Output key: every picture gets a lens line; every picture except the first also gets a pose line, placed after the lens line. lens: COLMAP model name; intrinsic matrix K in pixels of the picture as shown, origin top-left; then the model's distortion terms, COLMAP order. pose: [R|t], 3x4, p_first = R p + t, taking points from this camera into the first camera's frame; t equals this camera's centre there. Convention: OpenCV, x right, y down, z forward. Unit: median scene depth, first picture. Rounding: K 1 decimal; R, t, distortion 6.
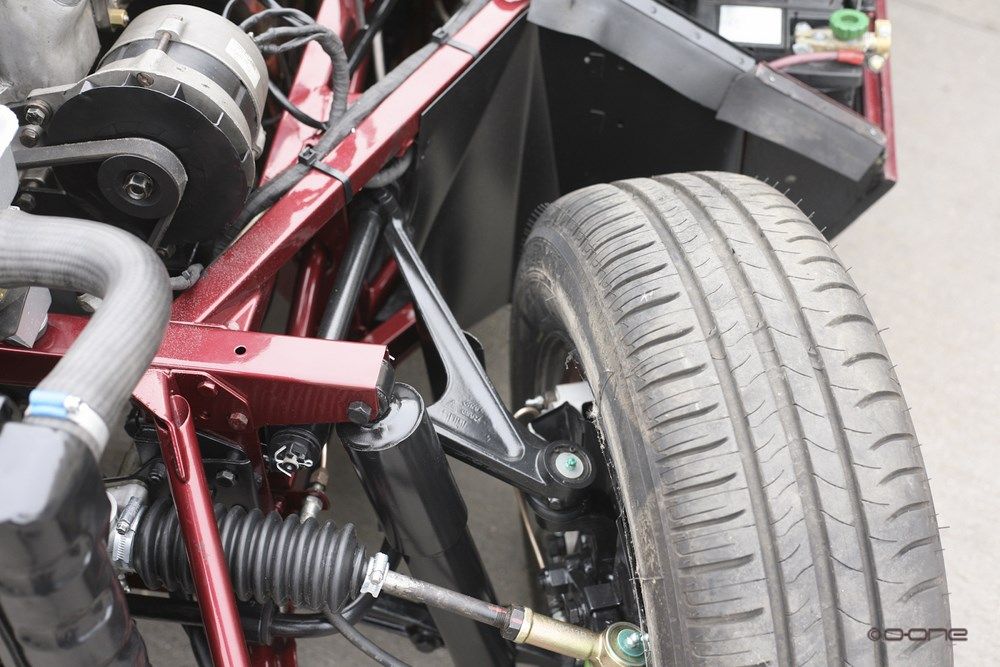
lens RADIAL K [[1484.2, 0, 500.0], [0, 1484.2, 333.5], [0, 0, 1]] dist [-0.137147, -0.071122]
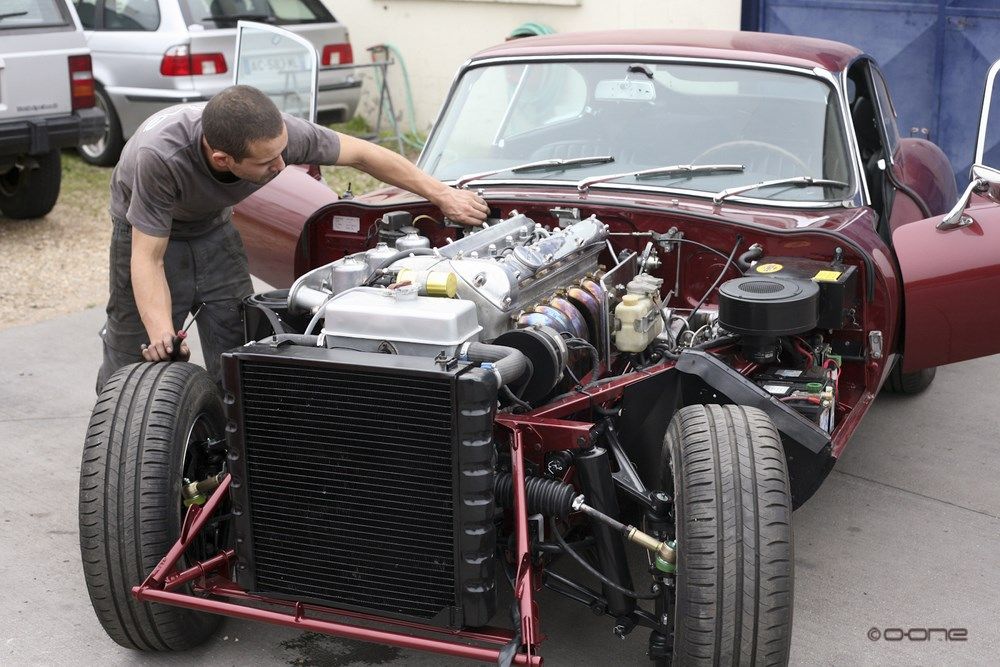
lens RADIAL K [[1484.2, 0, 500.0], [0, 1484.2, 333.5], [0, 0, 1]] dist [-0.137147, -0.071122]
pose [[0.968034, 0.065765, -0.242045, 0.392301], [-0.183426, 0.843804, -0.504330, 1.235583], [0.171071, 0.532606, 0.828894, -1.344335]]
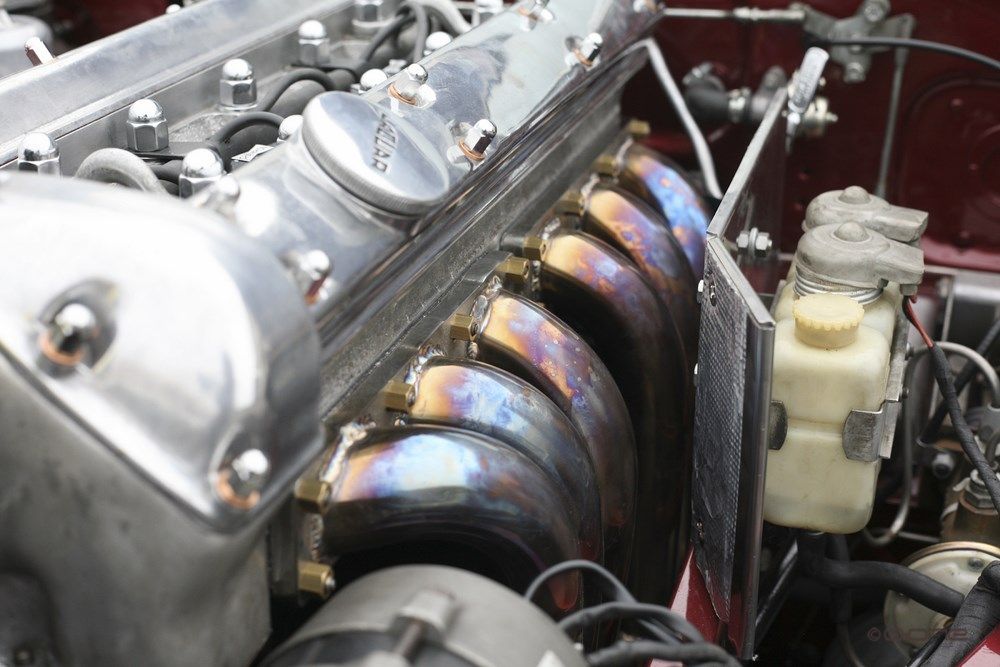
lens RADIAL K [[1558.7, 0, 547.7], [0, 1558.7, 331.7], [0, 0, 1]] dist [-0.136765, -0.083153]
pose [[0.988885, 0.094999, -0.114371, -0.138128], [-0.132532, 0.911870, -0.388495, -0.103847], [0.067385, 0.399335, 0.914325, 0.515257]]
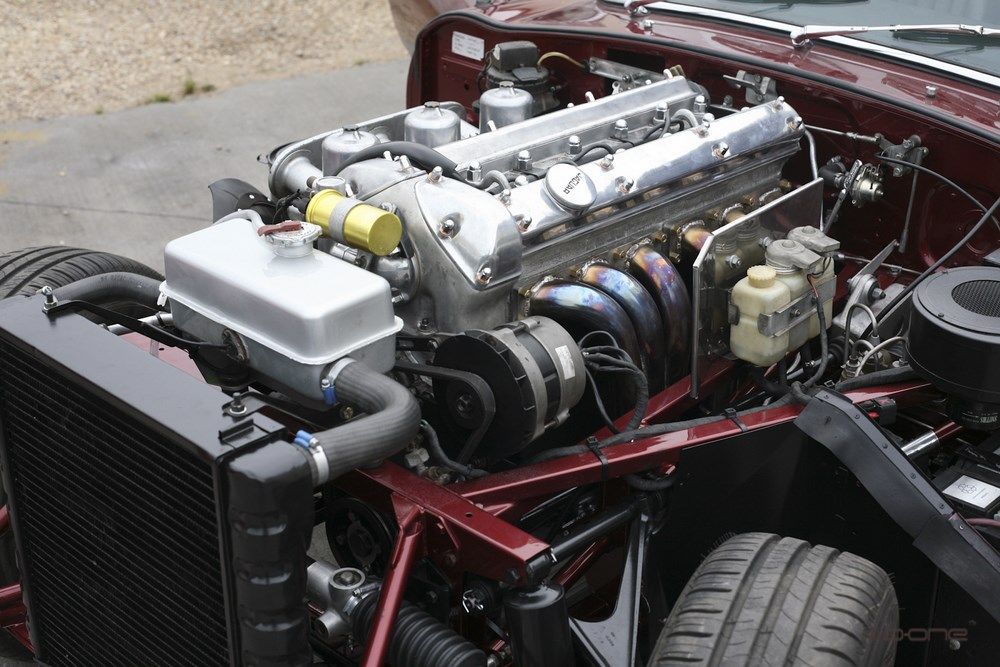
lens RADIAL K [[1484.2, 0, 500.0], [0, 1484.2, 333.5], [0, 0, 1]] dist [-0.137147, -0.071122]
pose [[0.816102, 0.272865, -0.509433, 0.560746], [-0.437358, 0.867819, -0.235815, 0.188648], [0.377750, 0.415253, 0.827569, -0.327567]]
